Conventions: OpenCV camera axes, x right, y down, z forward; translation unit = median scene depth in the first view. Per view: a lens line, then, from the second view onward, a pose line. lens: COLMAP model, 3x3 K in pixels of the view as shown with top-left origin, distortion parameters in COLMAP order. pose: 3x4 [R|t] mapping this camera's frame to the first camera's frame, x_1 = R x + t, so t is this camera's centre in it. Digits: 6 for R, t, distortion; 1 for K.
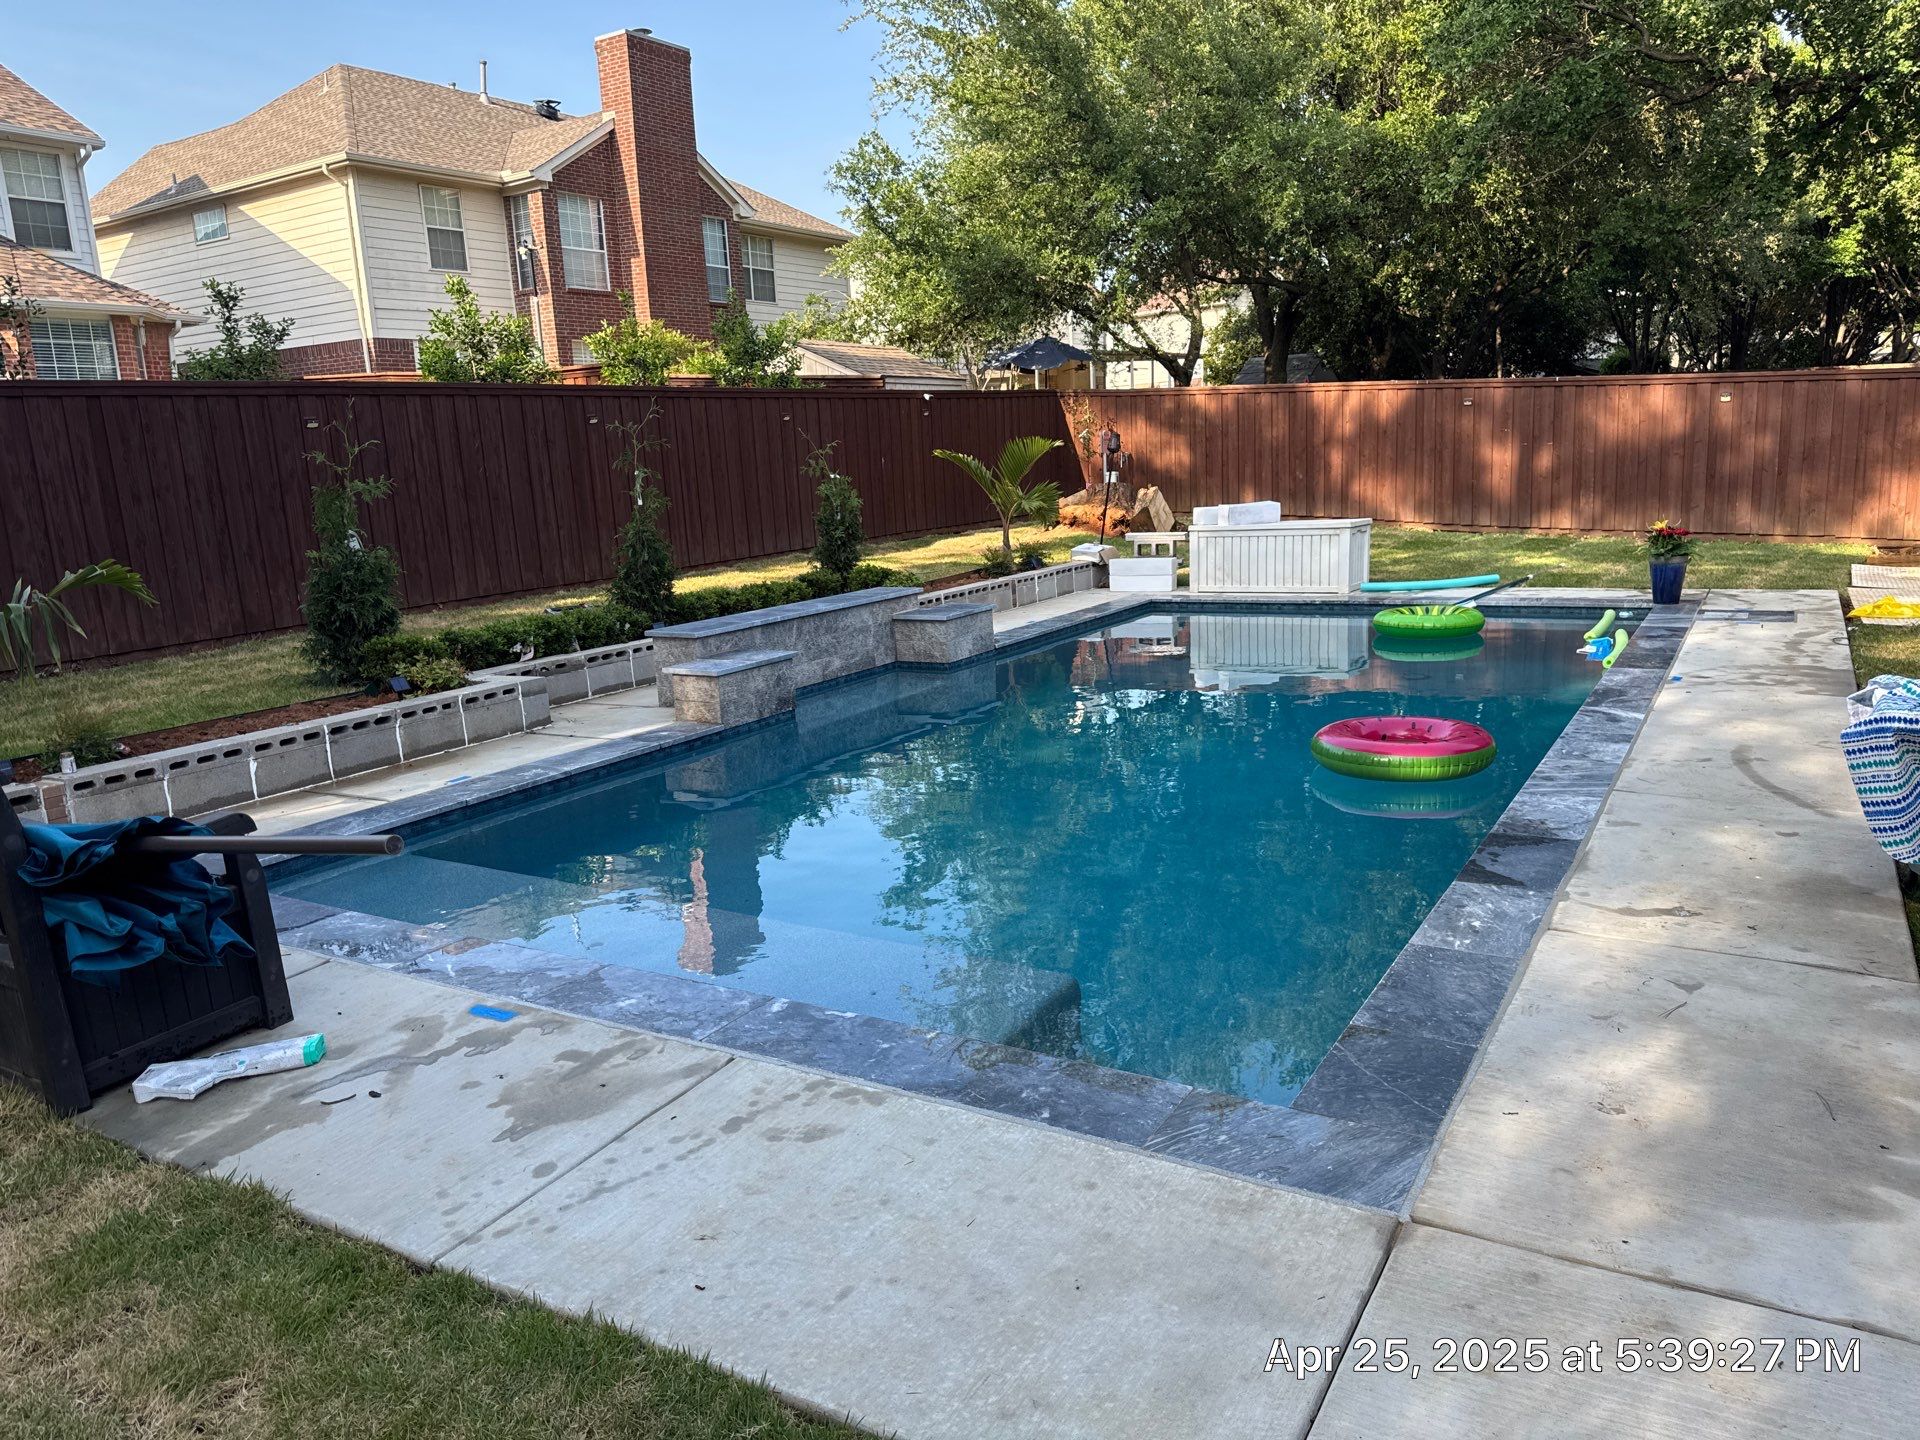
lens RADIAL K [[1287.8, 0, 965.5], [0, 1287.8, 713.9], [0, 0, 1]] dist [0.067992, -0.088790]
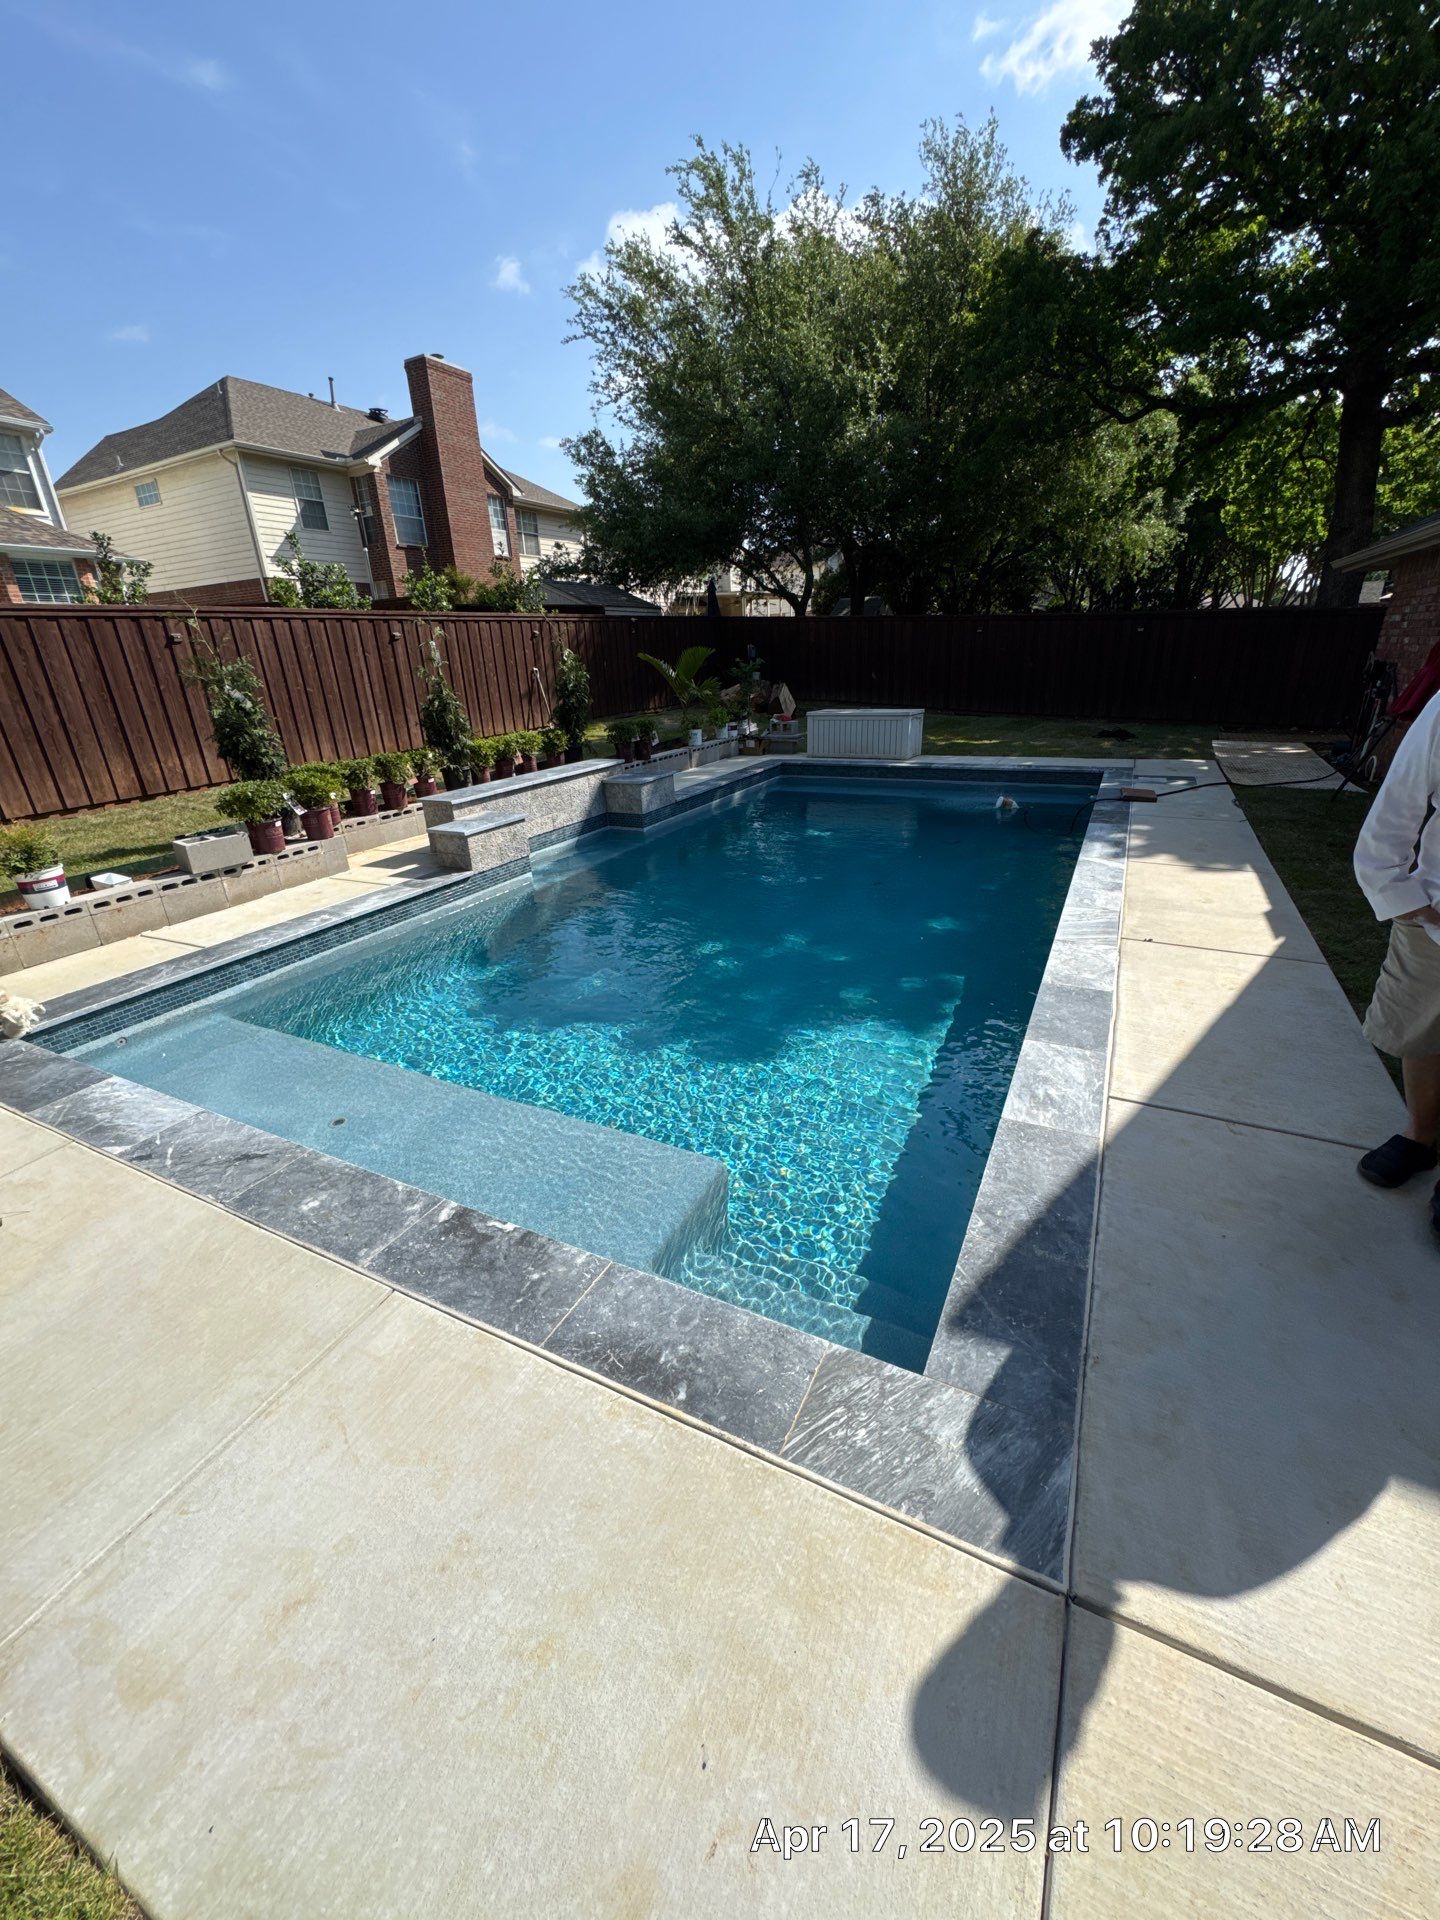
lens RADIAL K [[754.3, 0, 720.0], [0, 754.3, 960.0], [0, 0, 1]] dist [-0.011704, 0.000396]
pose [[0.997737, -0.017196, 0.064994, 0.016216], [0.005076, 0.983243, 0.182231, -0.033097], [-0.067039, -0.181489, 0.981105, 0.136976]]
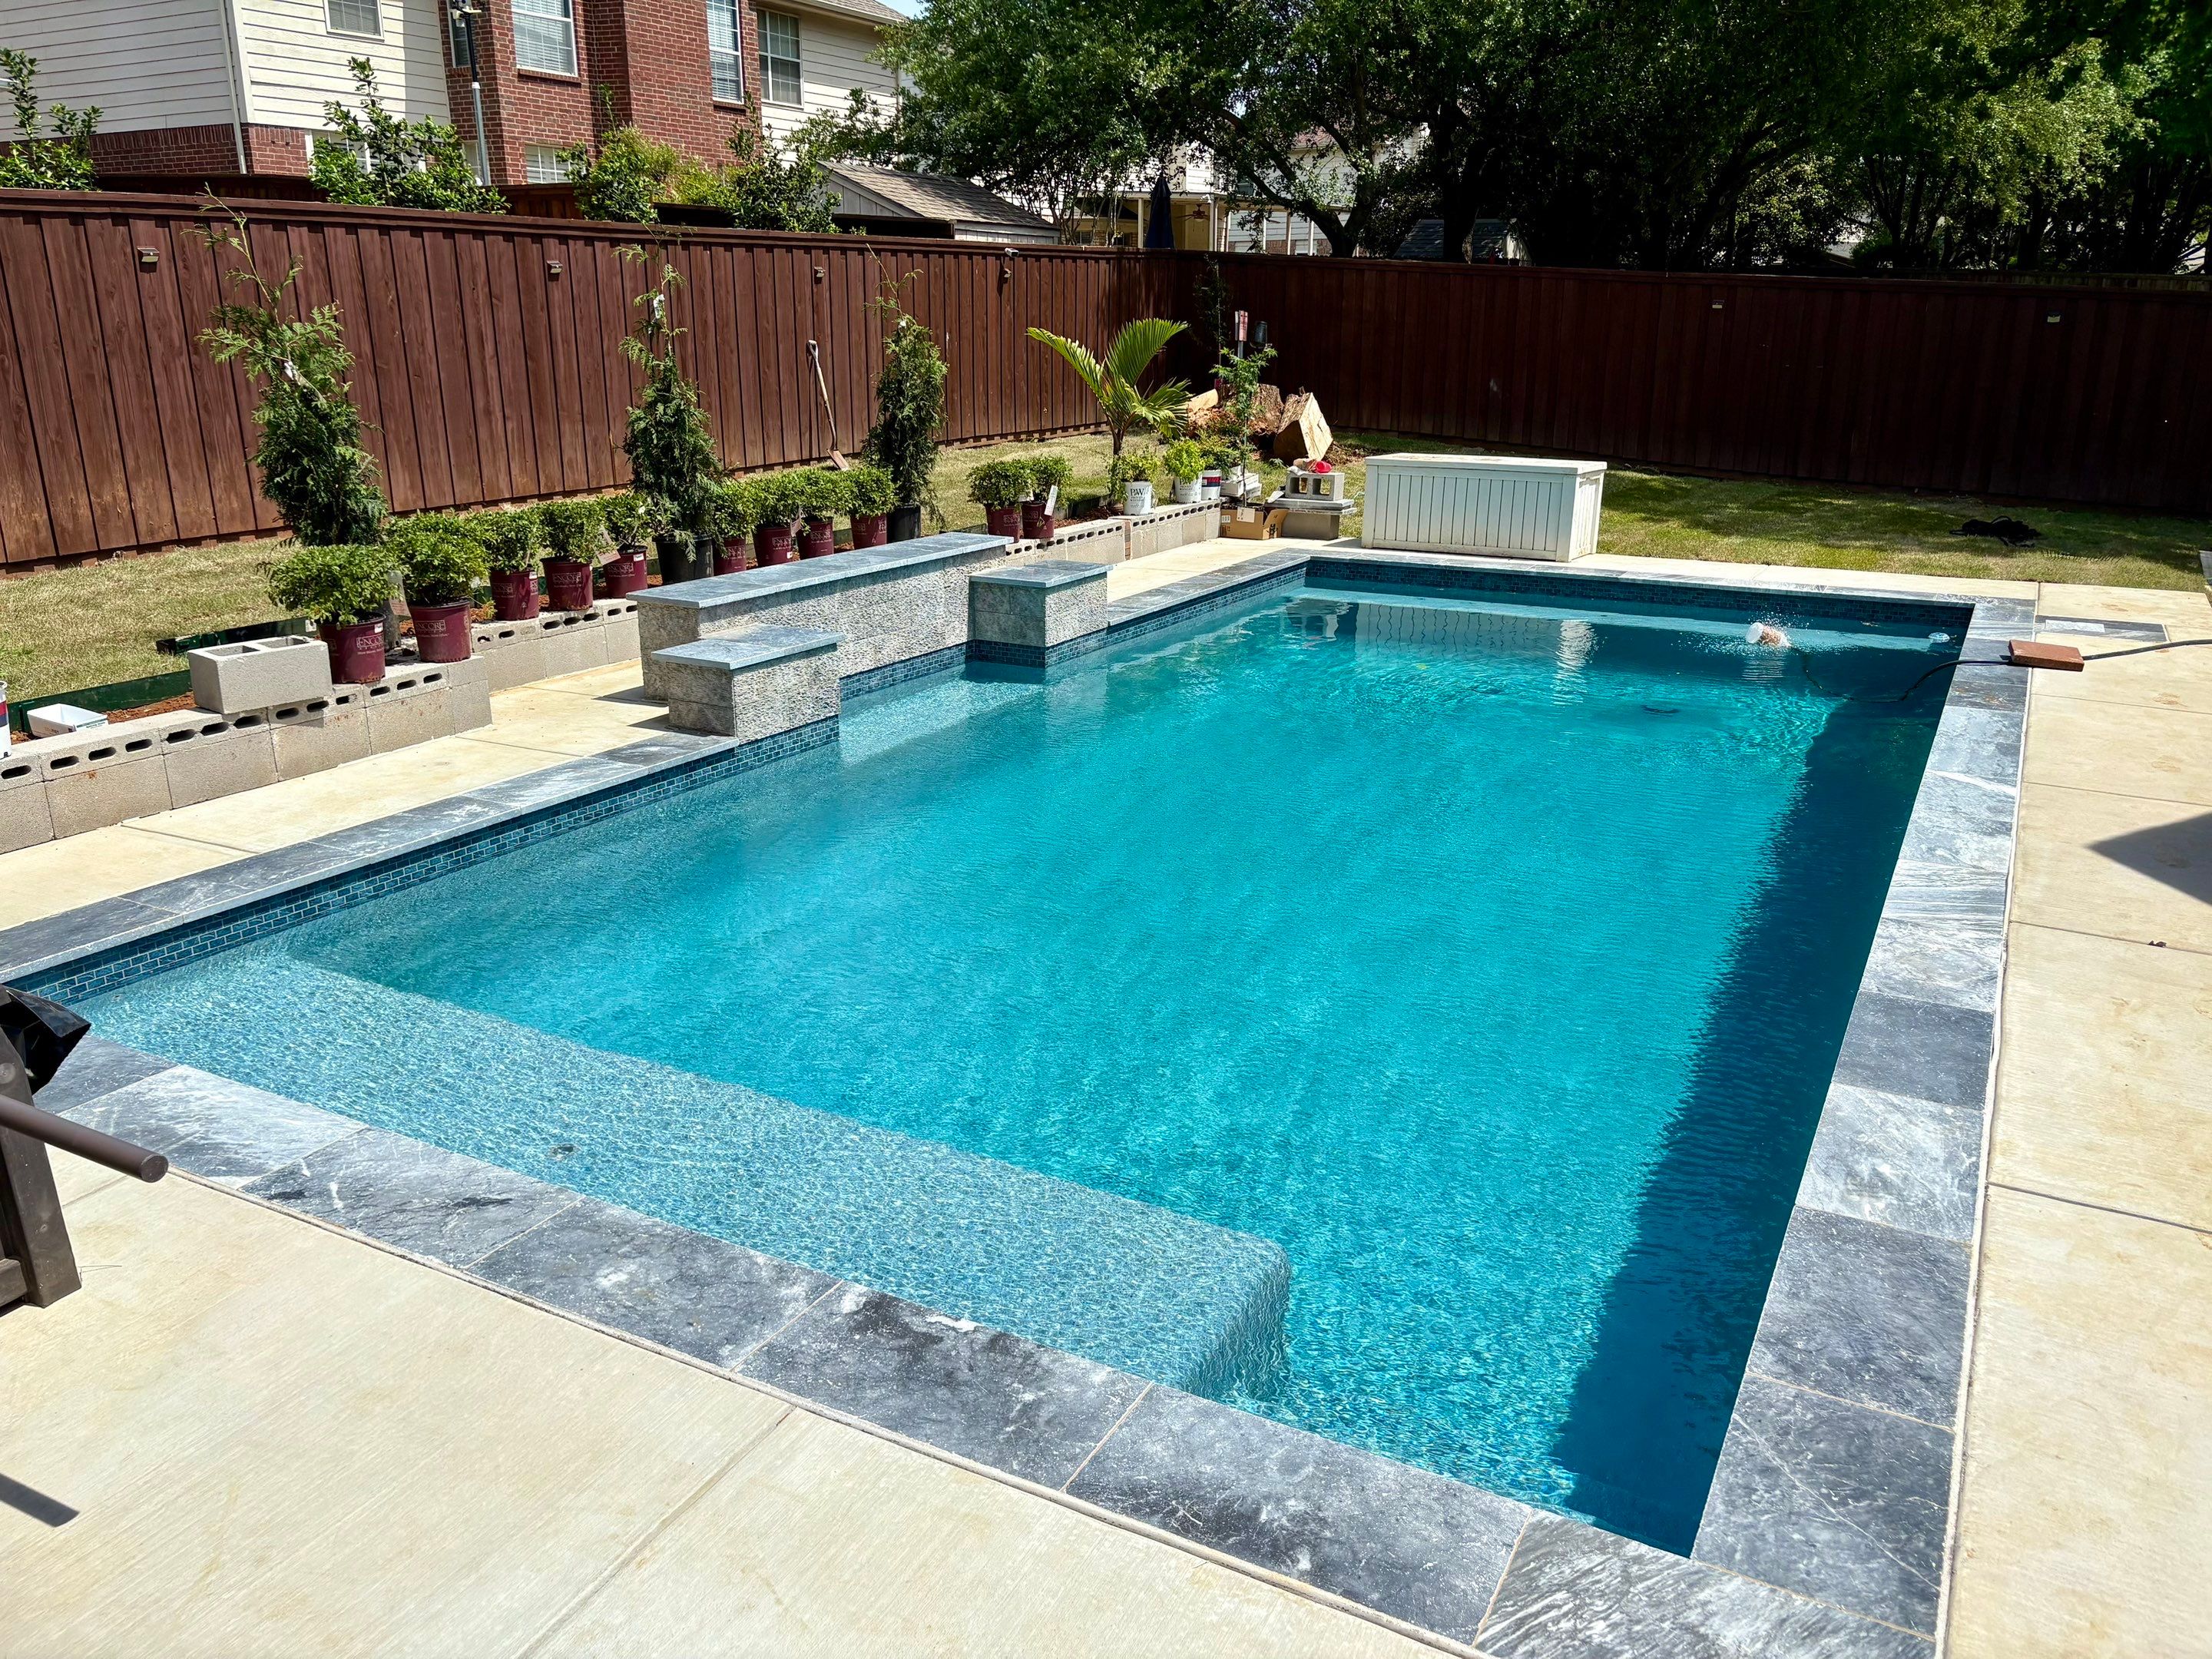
lens RADIAL K [[1644.0, 0, 1110.1], [0, 1644.0, 807.3], [0, 0, 1]] dist [0.004488, 0.009323]
pose [[0.997756, 0.039476, 0.054084, -0.024115], [-0.044109, 0.995202, 0.087336, -0.031584], [-0.050377, -0.089526, 0.994710, 0.070563]]
